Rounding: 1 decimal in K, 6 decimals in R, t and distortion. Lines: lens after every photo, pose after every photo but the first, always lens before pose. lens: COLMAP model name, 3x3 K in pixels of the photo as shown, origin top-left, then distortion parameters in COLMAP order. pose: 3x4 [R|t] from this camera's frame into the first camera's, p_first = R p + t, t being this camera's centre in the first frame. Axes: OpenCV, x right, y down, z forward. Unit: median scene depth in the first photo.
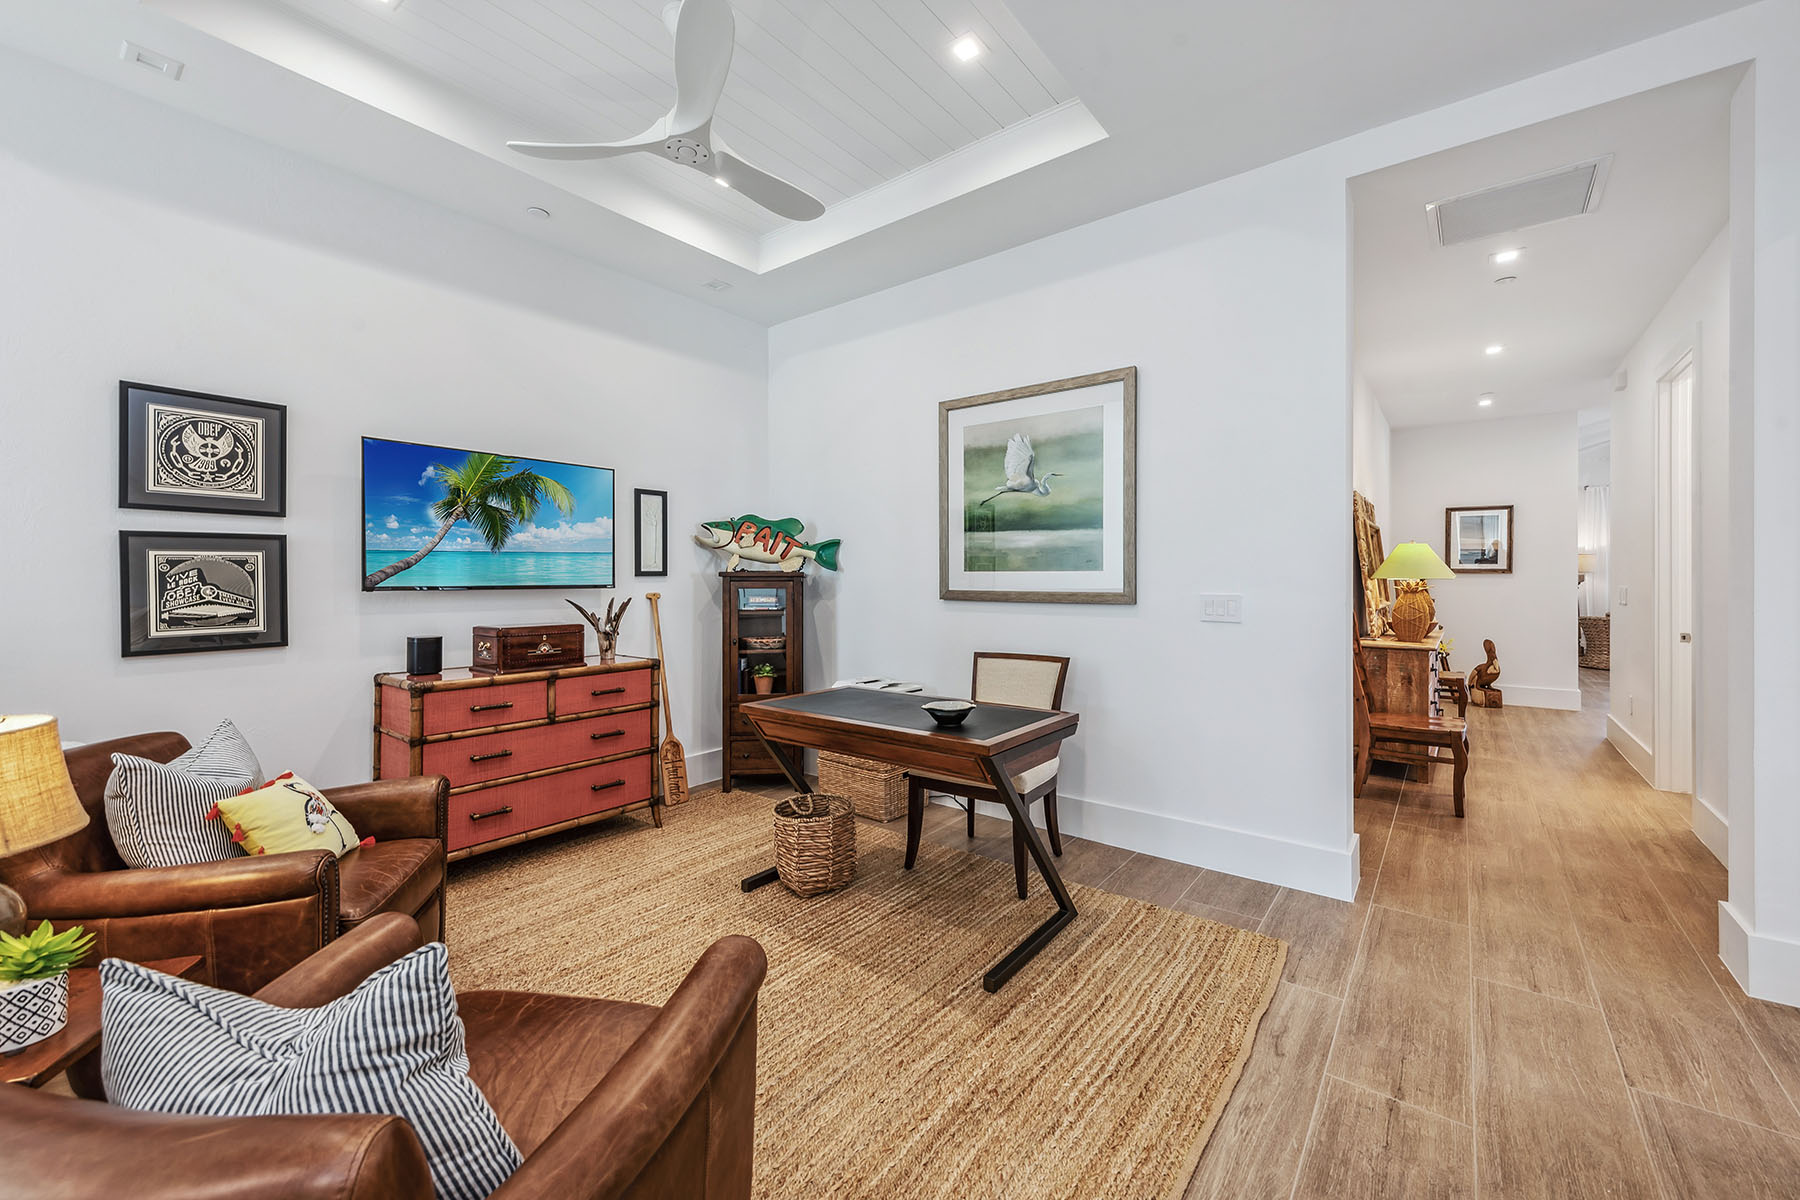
lens RADIAL K [[710.3, 0, 900.0], [0, 710.3, 591.8], [0, 0, 1]] dist [0.003036, 0.000260]
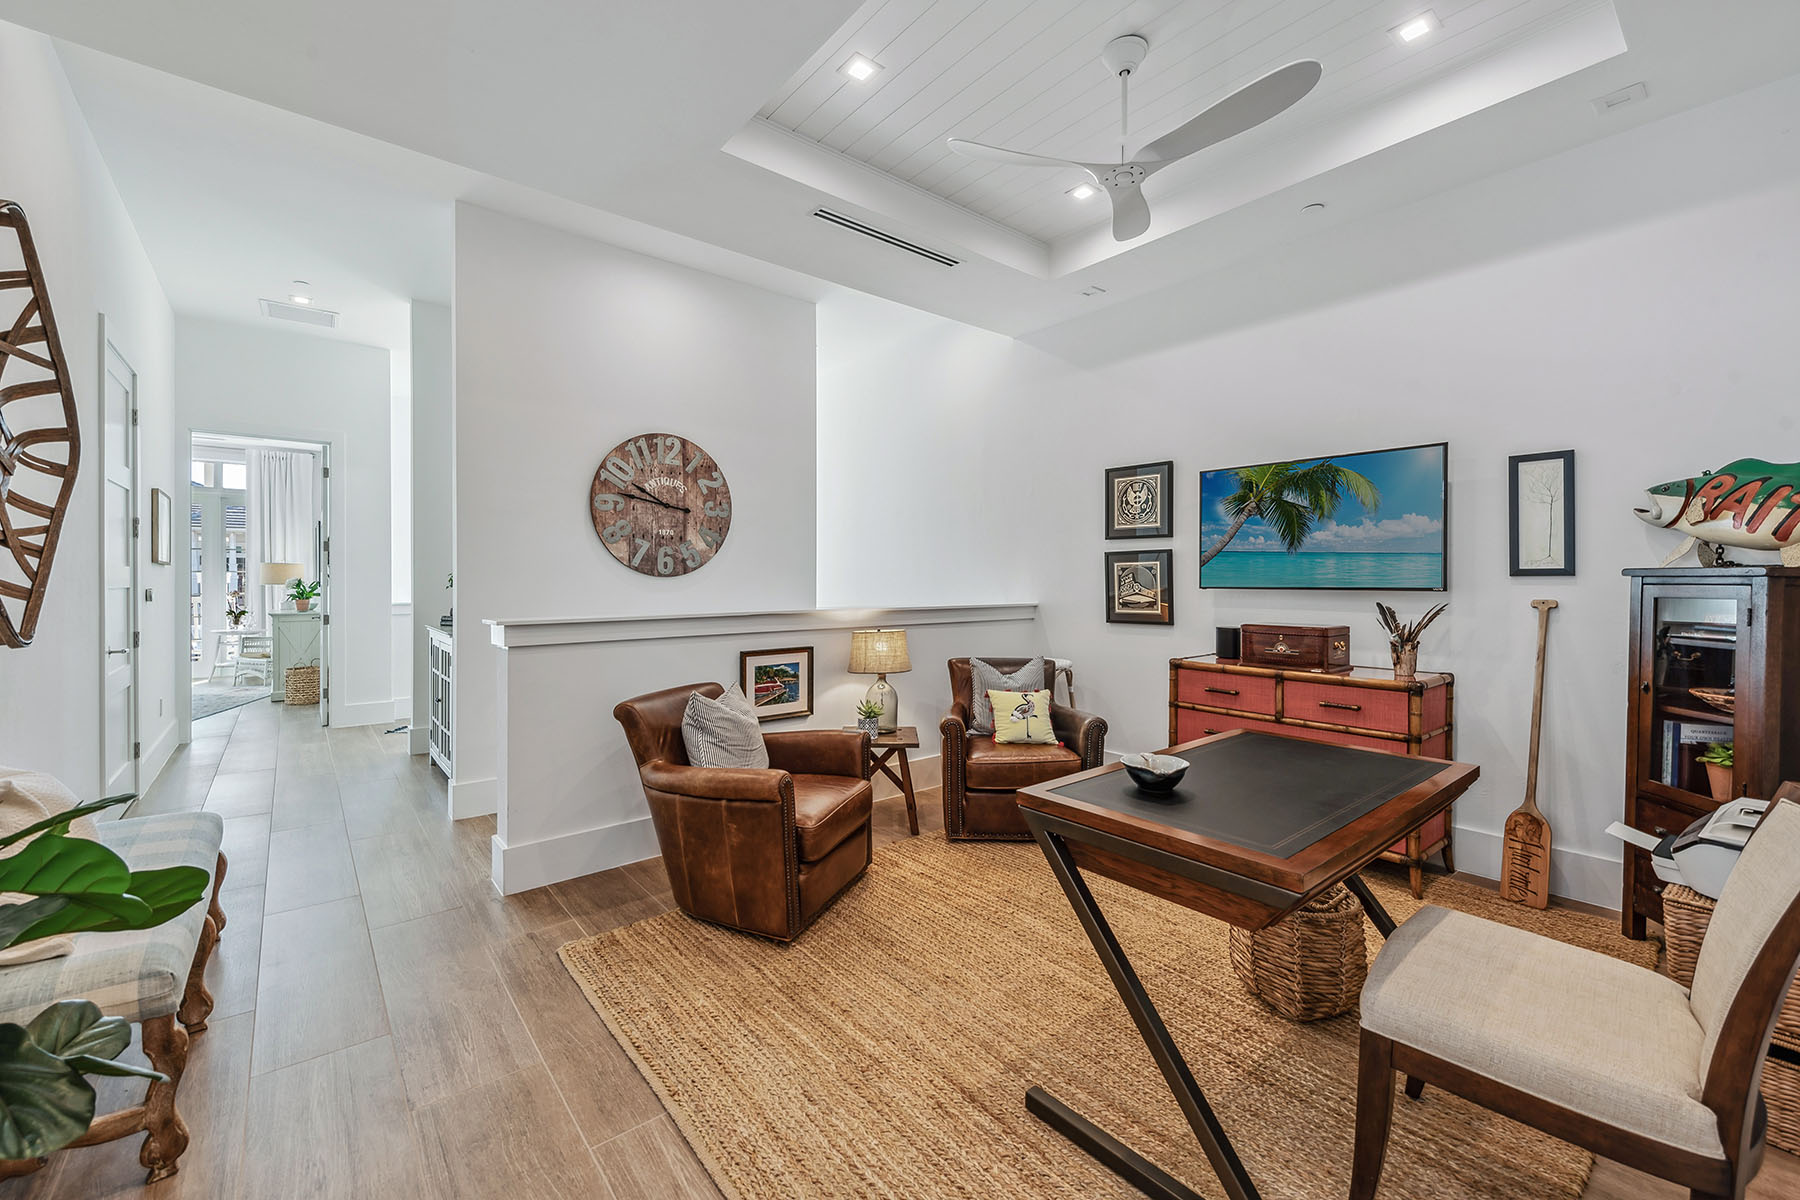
lens RADIAL K [[726.4, 0, 897.9], [0, 726.4, 584.0], [0, 0, 1]] dist [0.015801, -0.003979]
pose [[-0.217437, 0.008762, -0.976035, 0.732258], [-0.017884, 0.999756, 0.012959, -0.018109], [0.975910, 0.020273, -0.217228, 0.793540]]
